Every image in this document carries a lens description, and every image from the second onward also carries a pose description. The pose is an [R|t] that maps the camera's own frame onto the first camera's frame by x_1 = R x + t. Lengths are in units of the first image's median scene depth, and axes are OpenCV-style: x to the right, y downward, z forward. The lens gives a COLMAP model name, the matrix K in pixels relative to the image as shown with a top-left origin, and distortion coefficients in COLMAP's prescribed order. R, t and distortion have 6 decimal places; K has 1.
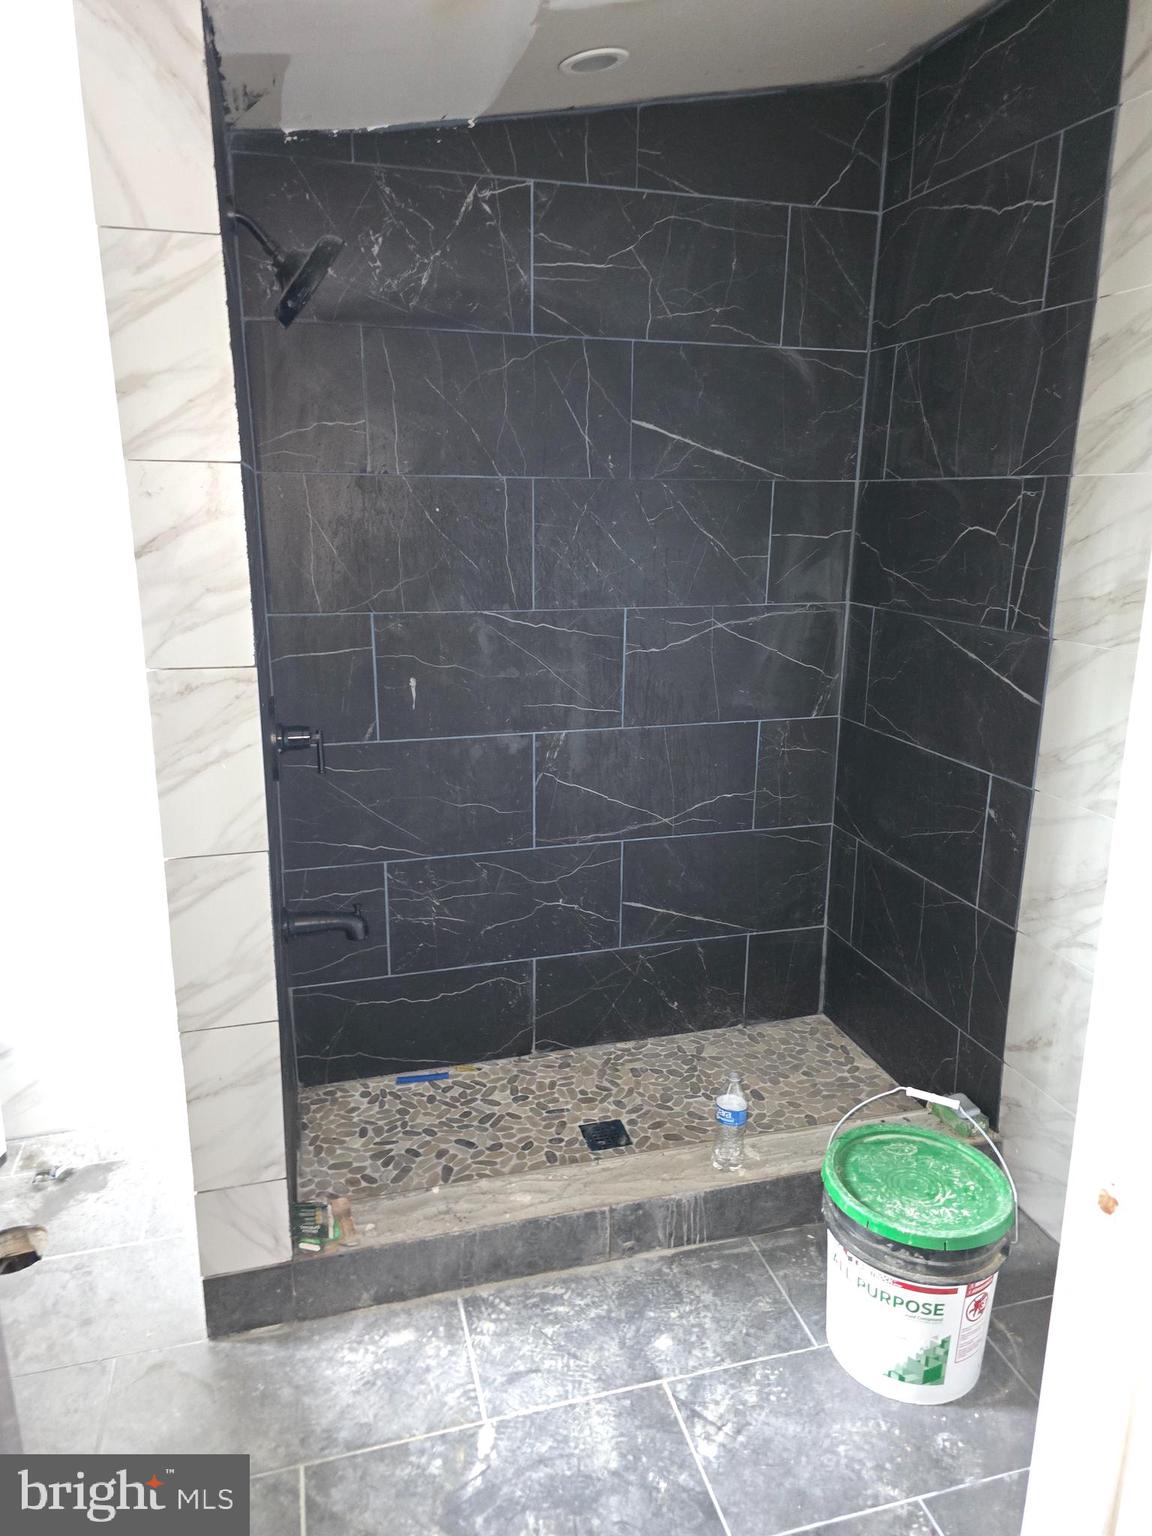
lens RADIAL K [[1037.7, 0, 574.9], [0, 1037.7, 759.4], [0, 0, 1]] dist [0.060406, -0.049990]
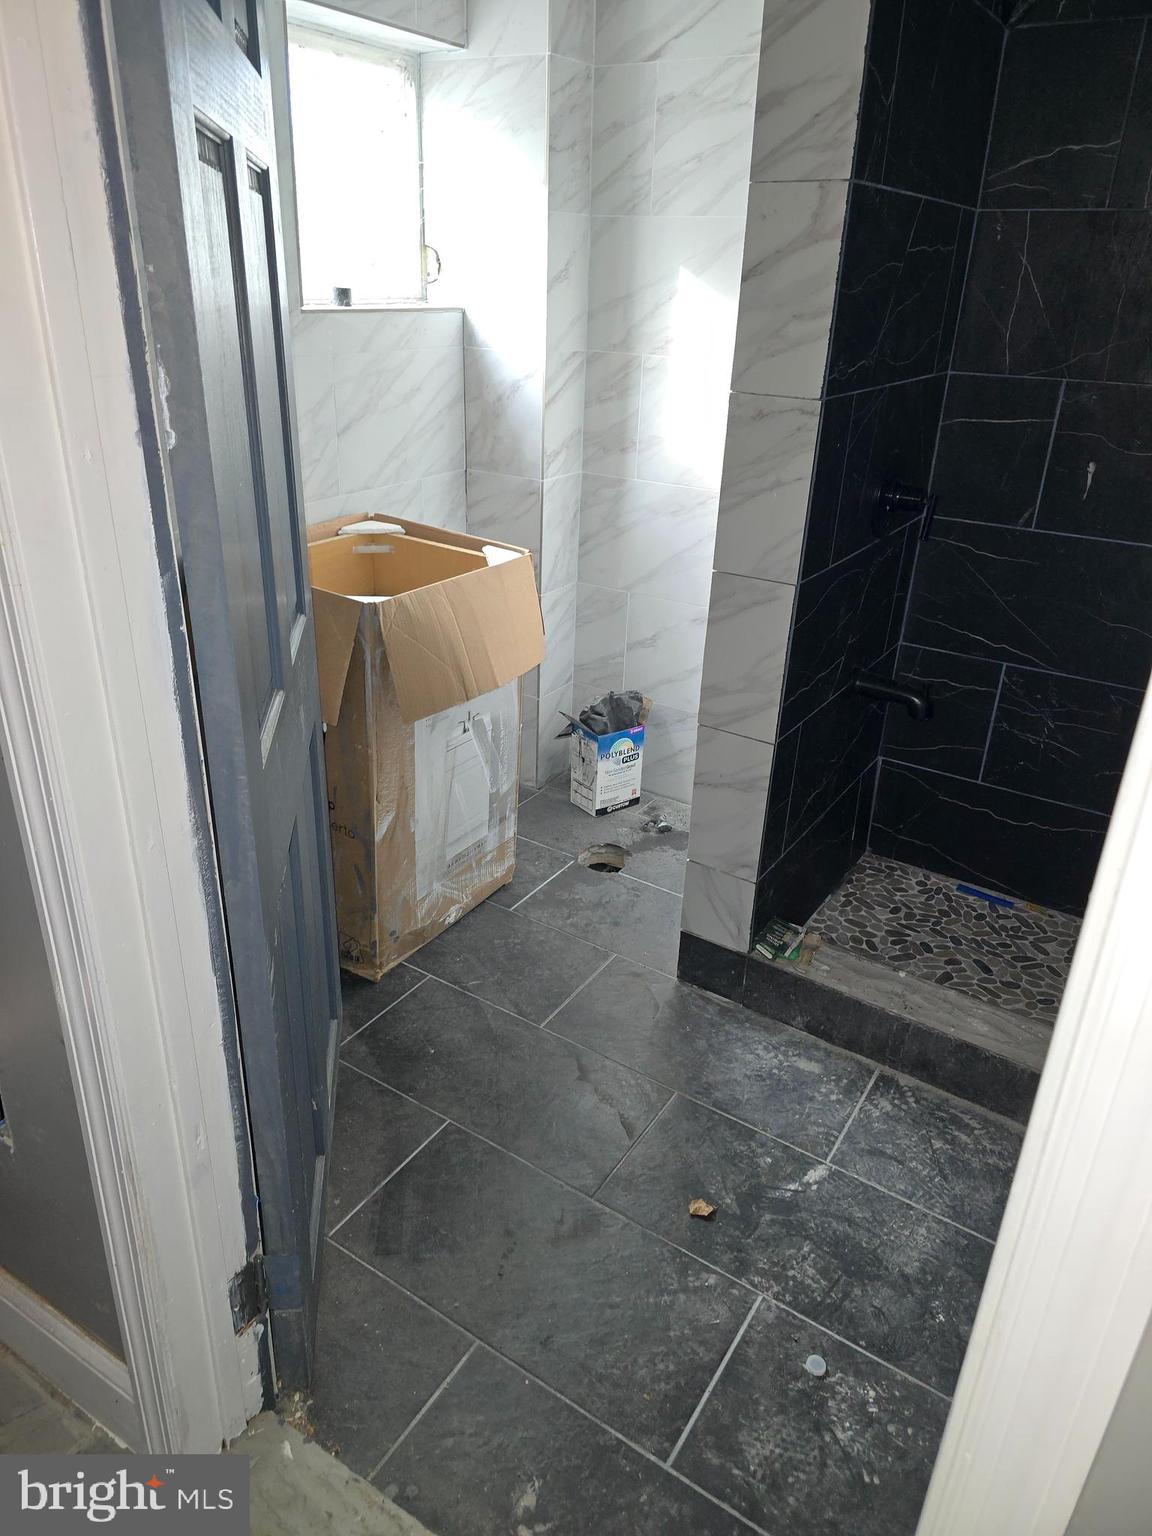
lens RADIAL K [[1037.7, 0, 579.3], [0, 1037.7, 756.3], [0, 0, 1]] dist [0.060406, -0.049990]
pose [[0.652259, 0.327388, -0.683649, 0.298070], [-0.212024, 0.944715, 0.250119, 0.029297], [0.727739, -0.018192, 0.685613, 0.094252]]
